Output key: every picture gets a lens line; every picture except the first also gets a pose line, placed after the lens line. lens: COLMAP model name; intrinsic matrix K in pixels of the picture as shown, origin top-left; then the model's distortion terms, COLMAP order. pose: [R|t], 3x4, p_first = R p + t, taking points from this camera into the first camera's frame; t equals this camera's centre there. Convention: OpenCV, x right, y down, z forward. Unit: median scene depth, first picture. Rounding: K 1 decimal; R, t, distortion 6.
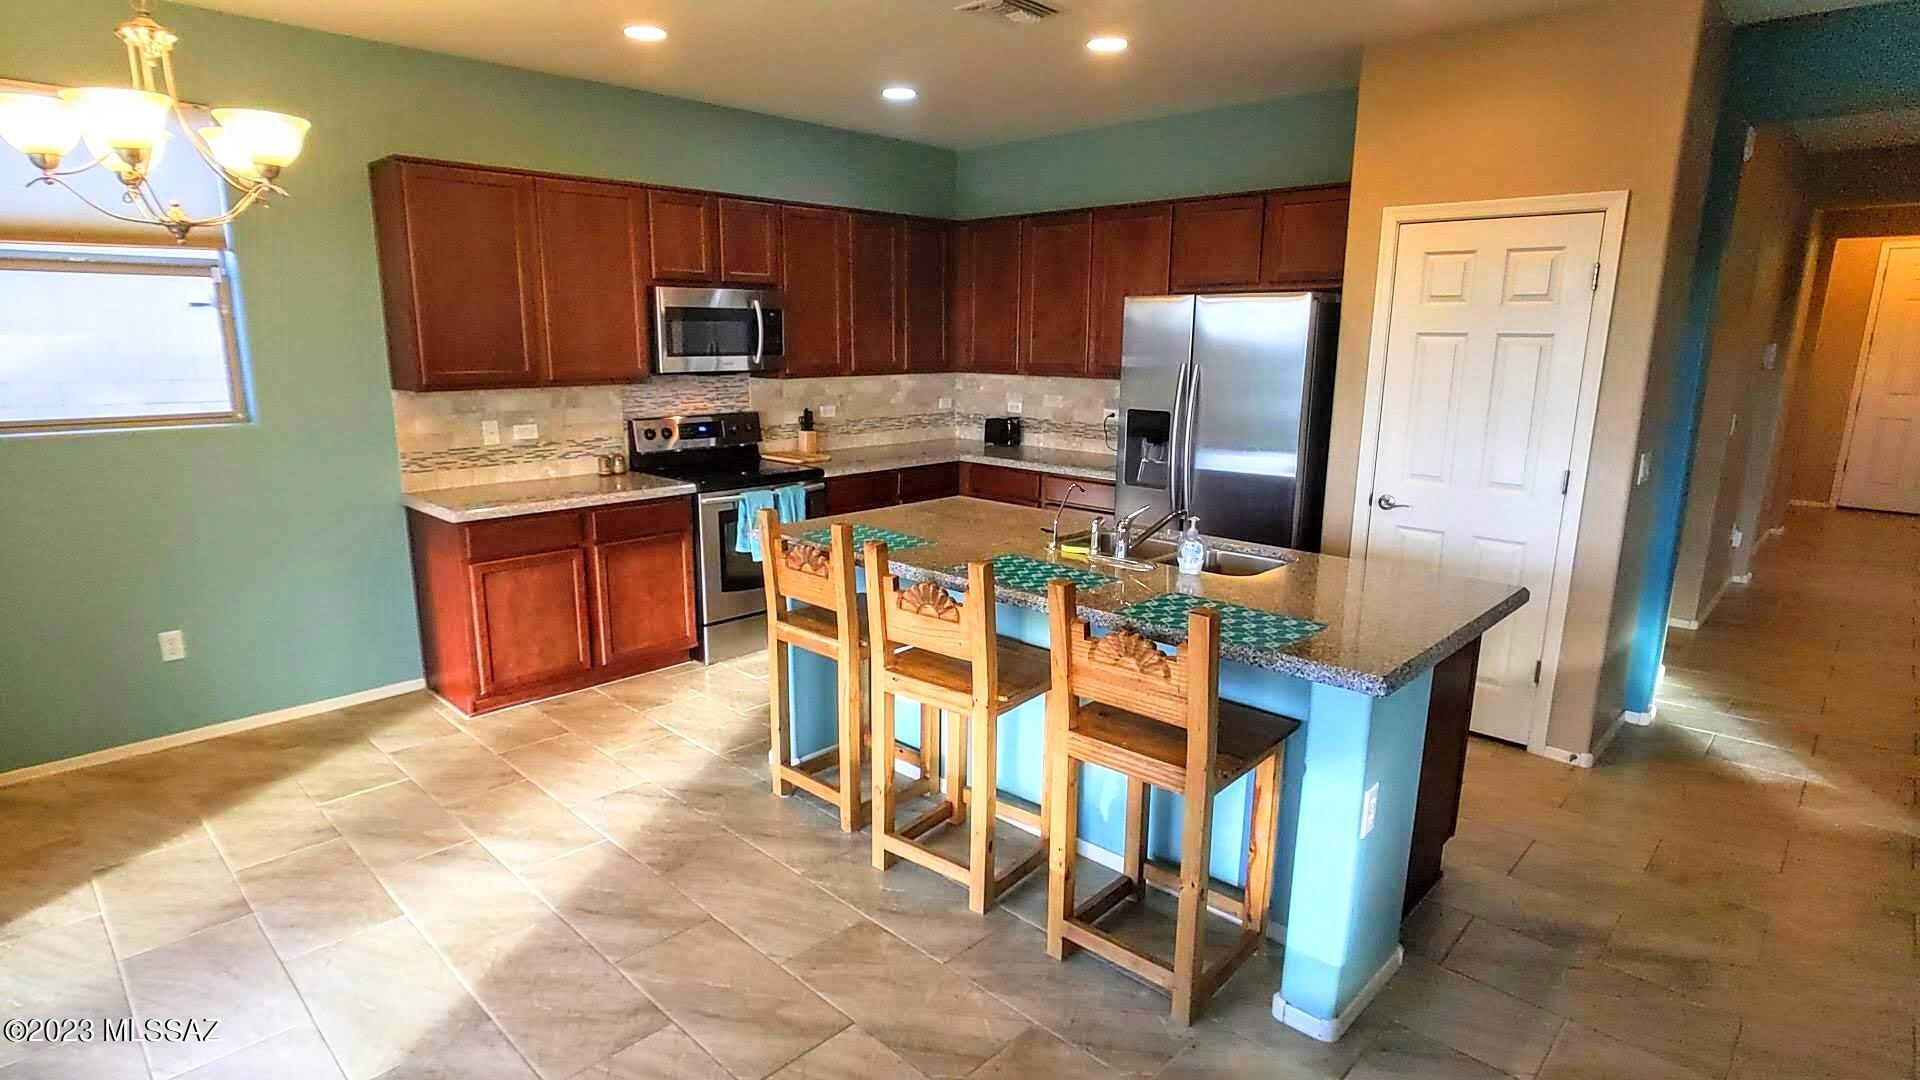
lens RADIAL K [[976.5, 0, 933.6], [0, 976.5, 546.9], [0, 0, 1]] dist [-0.023756, 0.005086]
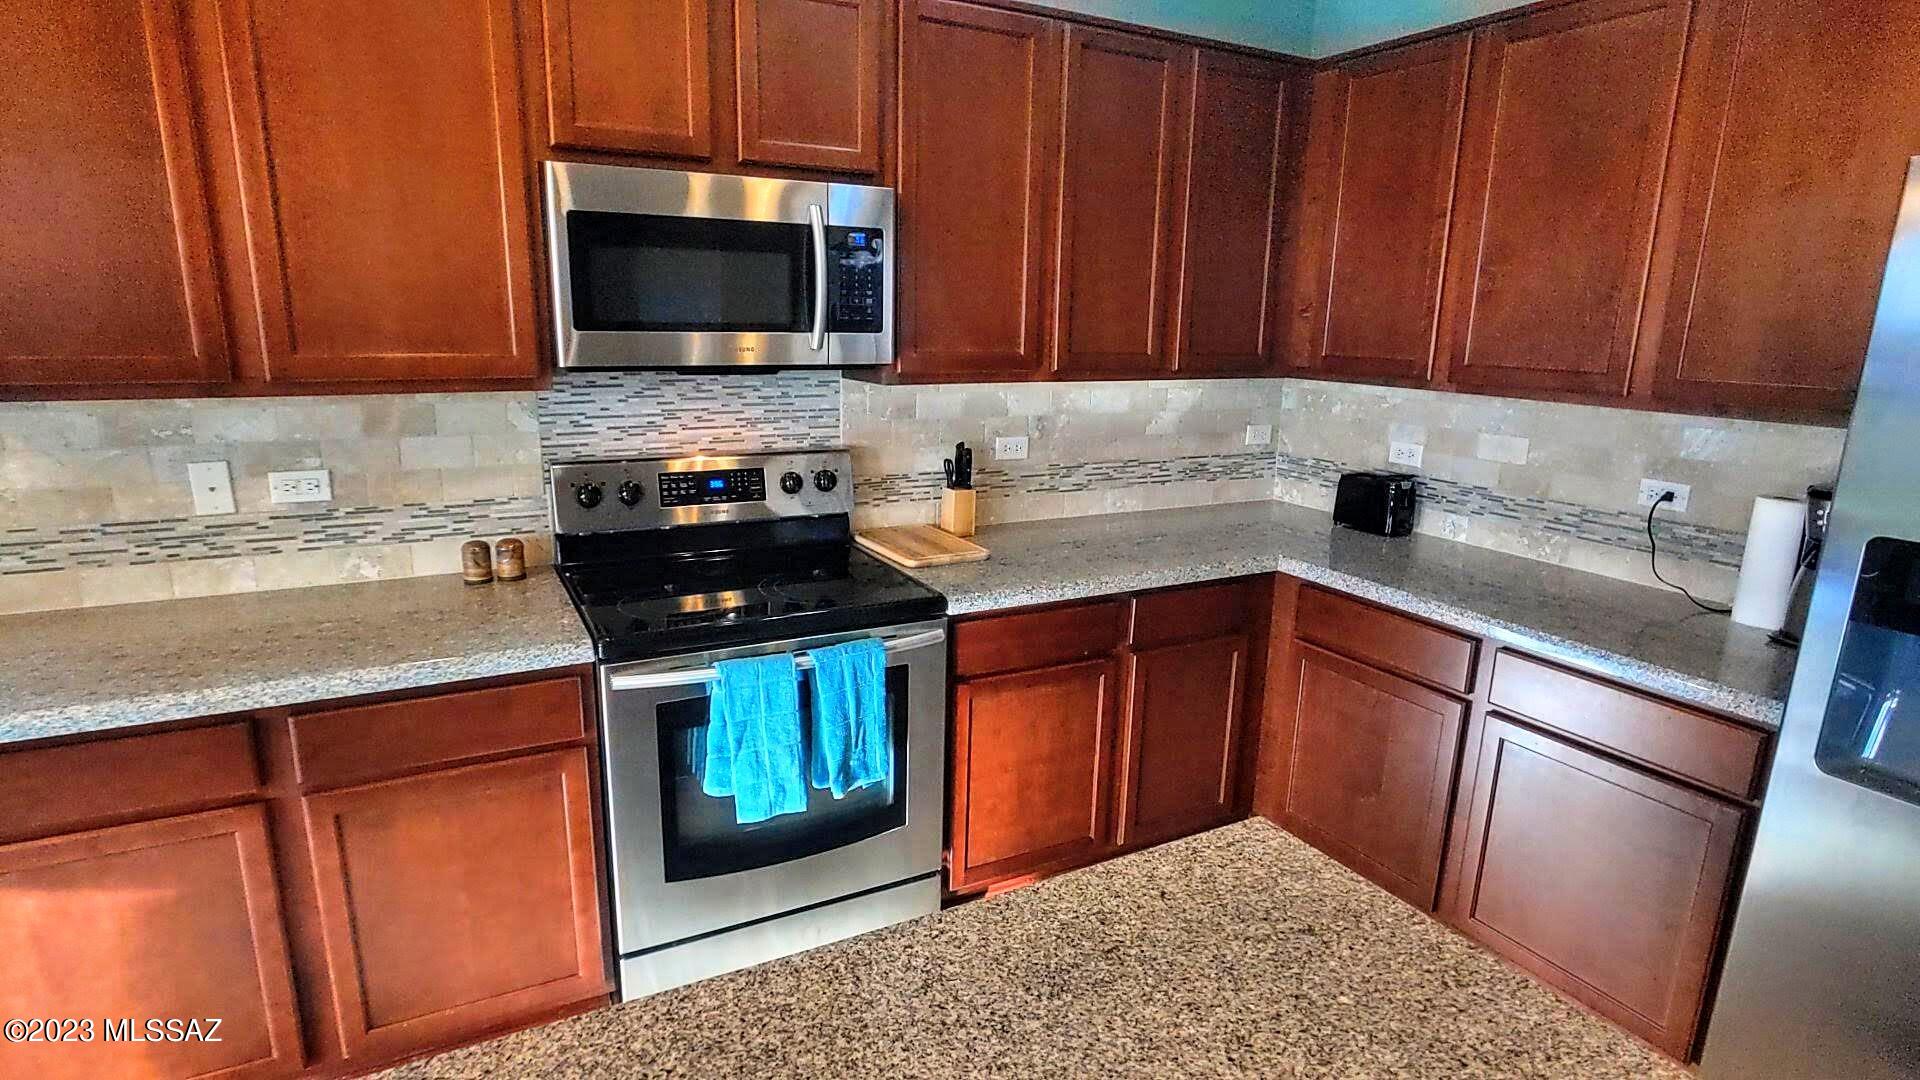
lens RADIAL K [[976.5, 0, 947.0], [0, 976.5, 543.7], [0, 0, 1]] dist [-0.023756, 0.005086]
pose [[0.953130, 0.081599, -0.291351, 0.013684], [-0.077977, 0.996665, 0.024042, -0.122355], [0.292342, -0.000196, 0.956314, 0.626107]]
